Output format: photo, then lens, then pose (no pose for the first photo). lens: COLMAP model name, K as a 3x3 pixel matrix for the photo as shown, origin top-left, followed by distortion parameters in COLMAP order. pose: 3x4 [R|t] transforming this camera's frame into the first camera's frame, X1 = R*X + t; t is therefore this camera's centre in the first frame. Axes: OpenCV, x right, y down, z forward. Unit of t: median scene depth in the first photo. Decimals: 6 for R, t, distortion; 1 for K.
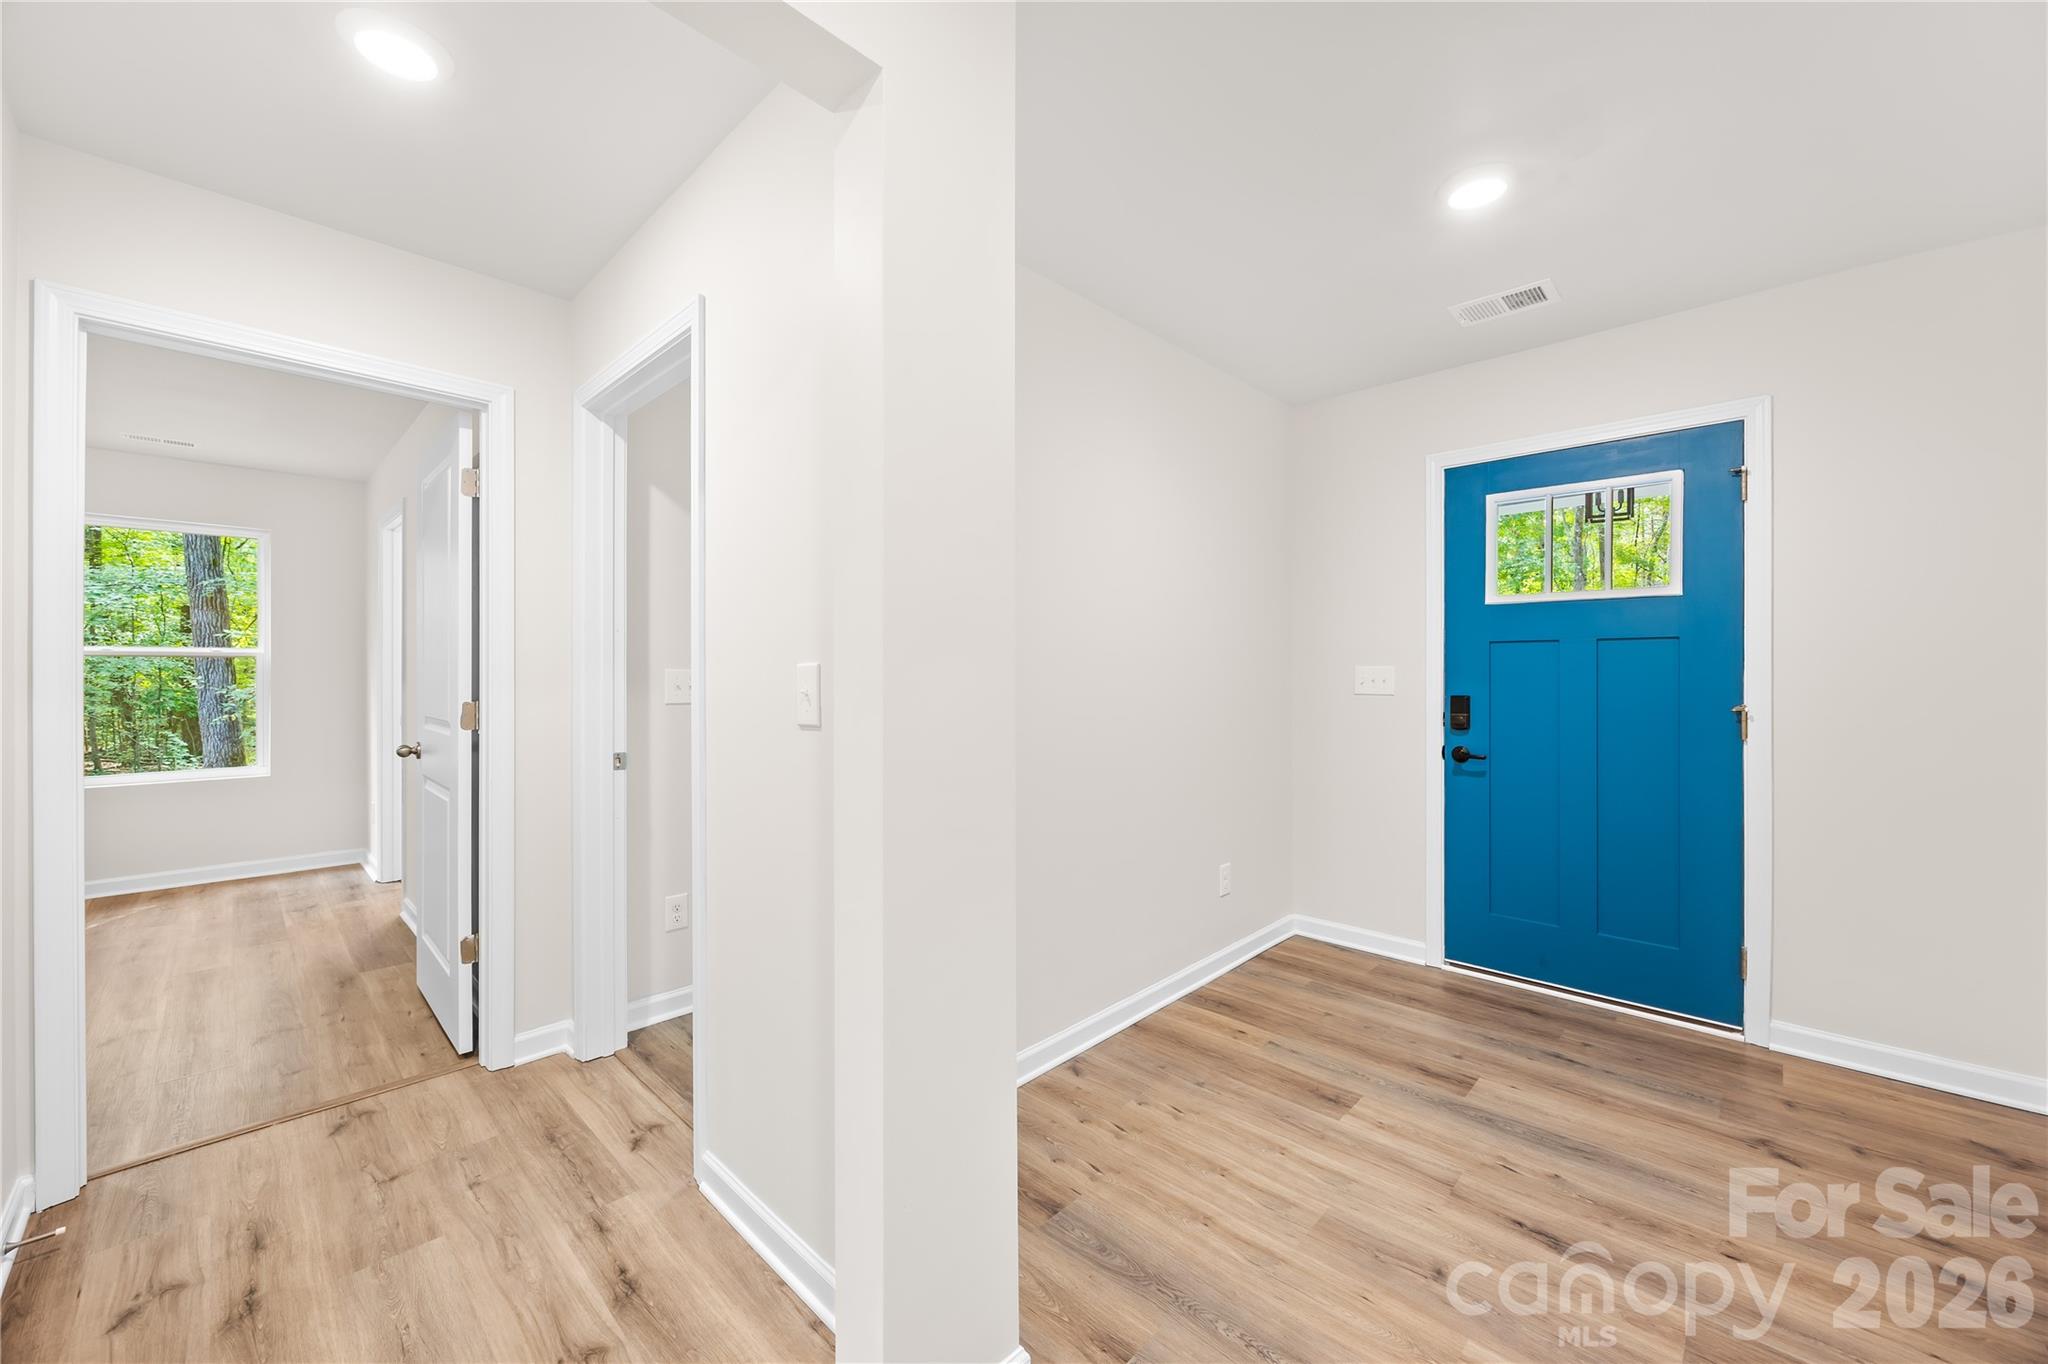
lens RADIAL K [[778.5, 0, 1025.6], [0, 778.5, 674.3], [0, 0, 1]] dist [0.000374, -0.000004]
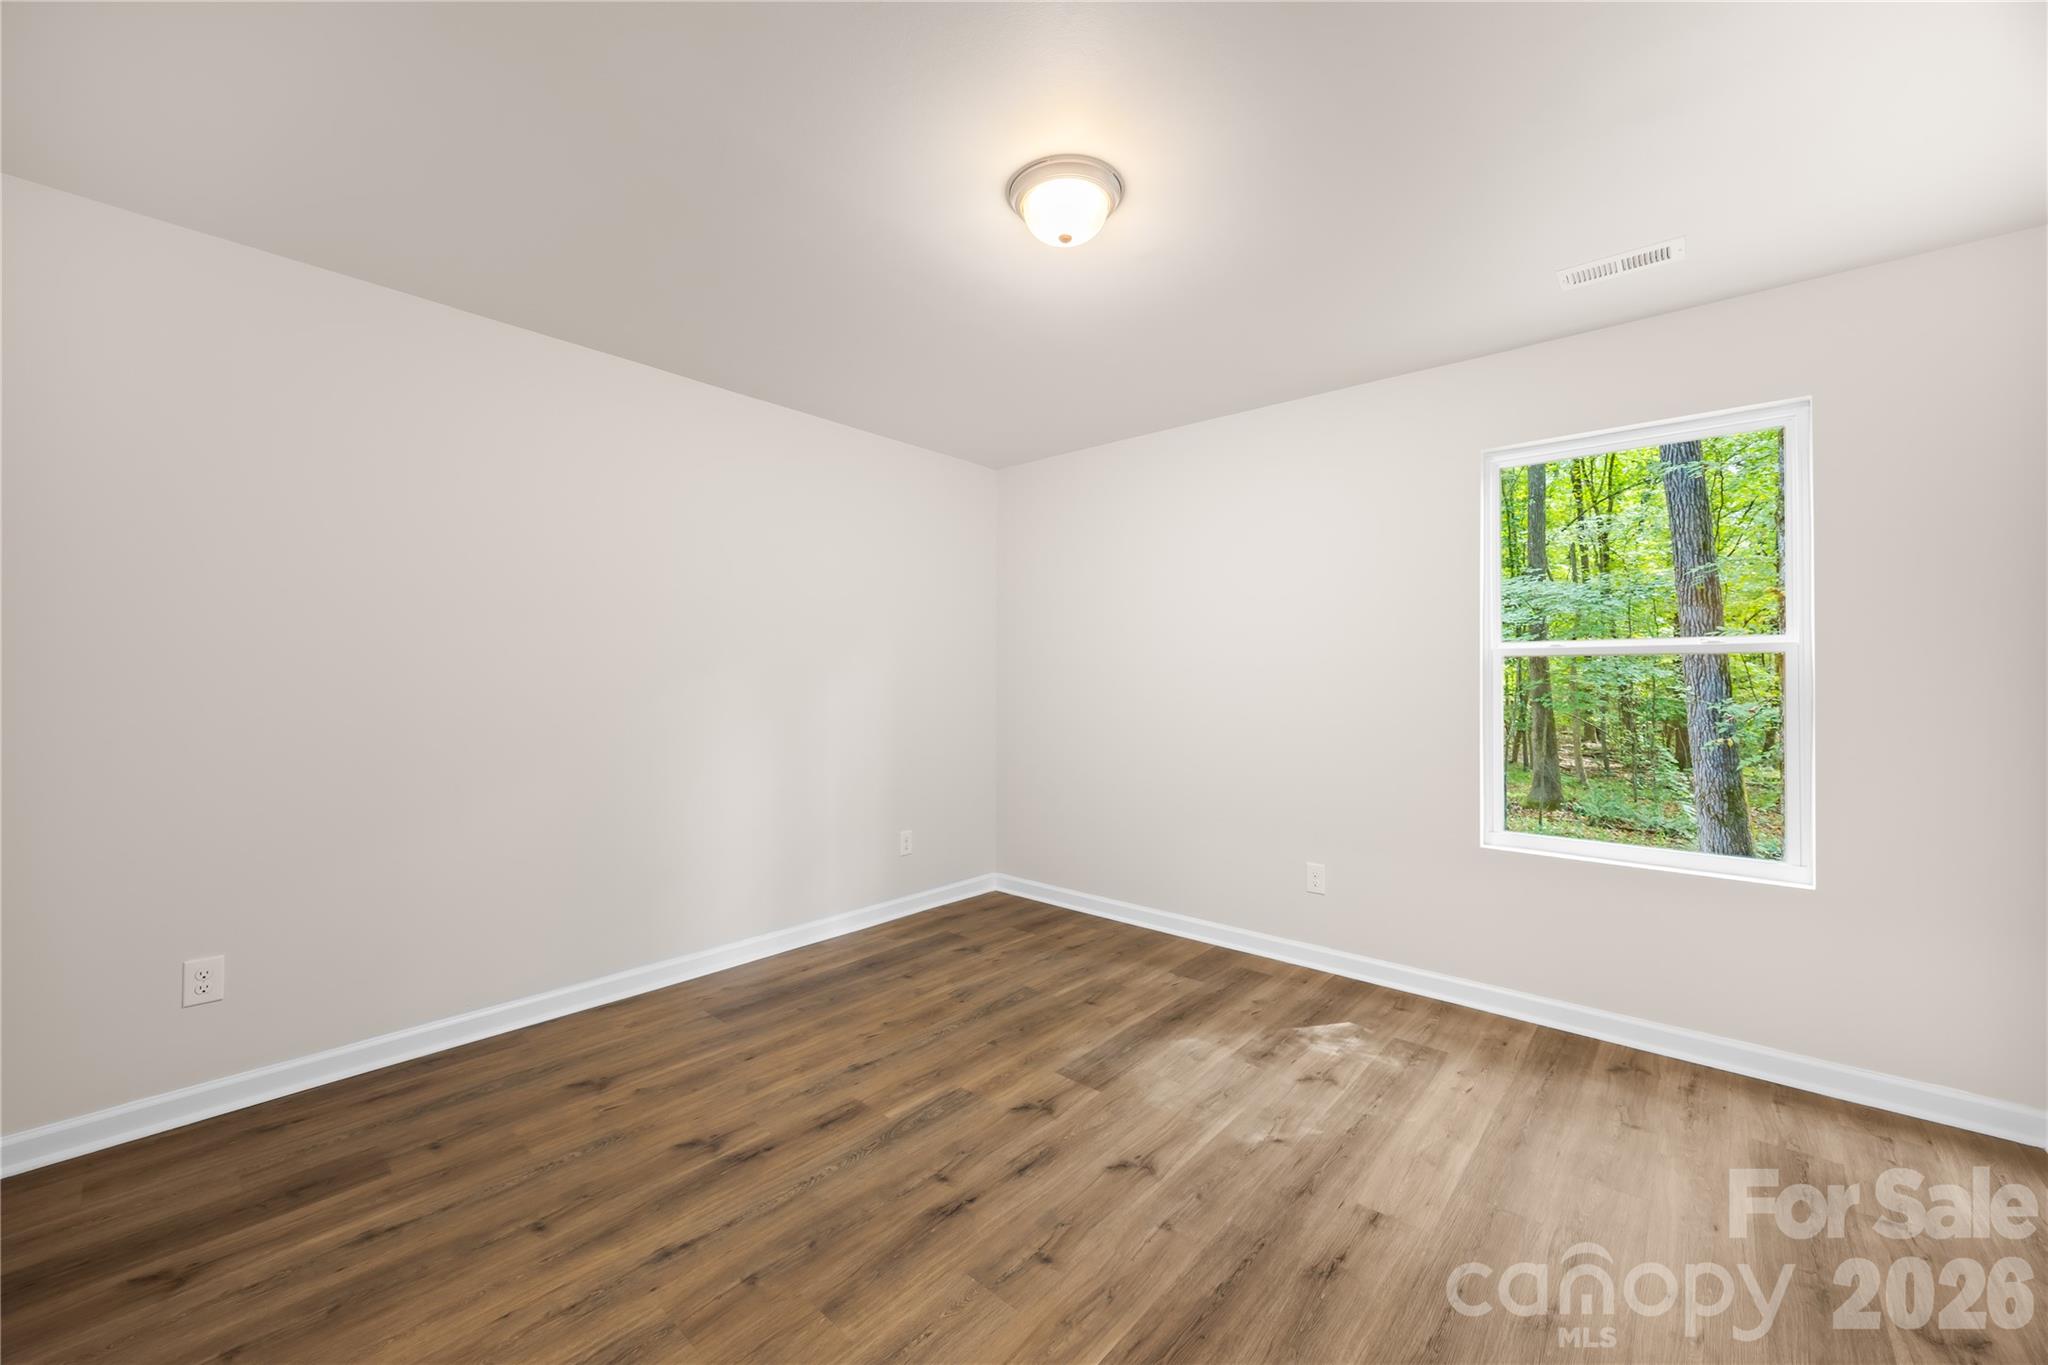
lens RADIAL K [[778.5, 0, 1025.8], [0, 778.5, 678.5], [0, 0, 1]] dist [0.000374, -0.000004]
pose [[0.049352, -0.007620, -0.998752, -0.275451], [0.001934, 0.999970, -0.007533, -0.001346], [0.998780, -0.001560, 0.049366, 0.261264]]
